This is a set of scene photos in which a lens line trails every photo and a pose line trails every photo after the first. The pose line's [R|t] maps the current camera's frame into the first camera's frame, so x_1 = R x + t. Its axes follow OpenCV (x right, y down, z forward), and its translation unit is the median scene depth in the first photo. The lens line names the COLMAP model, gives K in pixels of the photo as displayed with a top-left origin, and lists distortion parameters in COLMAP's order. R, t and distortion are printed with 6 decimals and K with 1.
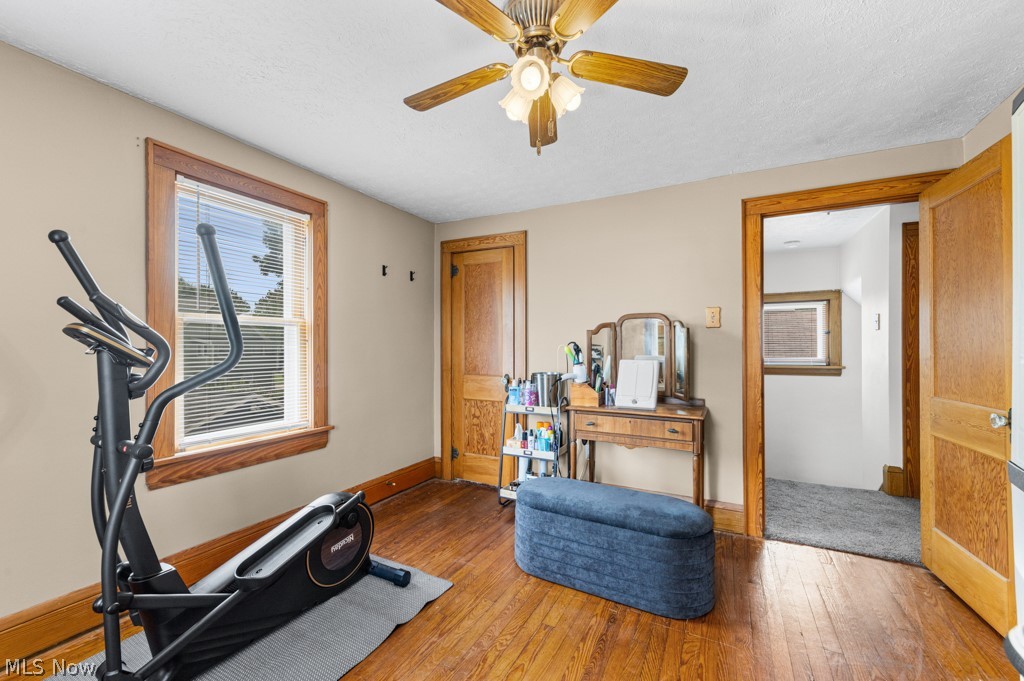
lens RADIAL K [[413.0, 0, 512.0], [0, 413.0, 340.5], [0, 0, 1]] dist [0.008615, -0.005157]
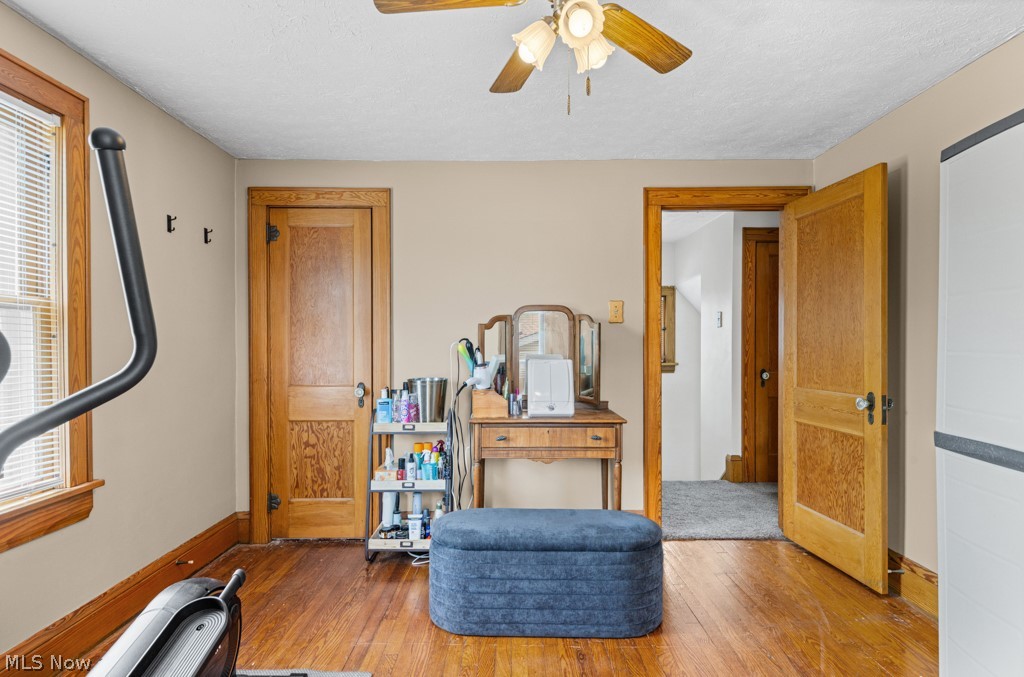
lens RADIAL K [[541.0, 0, 511.1], [0, 541.0, 343.3], [0, 0, 1]] dist [0.005228, -0.000768]
pose [[0.886435, -0.003989, 0.462836, -0.283064], [-0.001813, 0.999925, 0.012092, -0.000070], [-0.462850, -0.011558, 0.886361, 0.042572]]
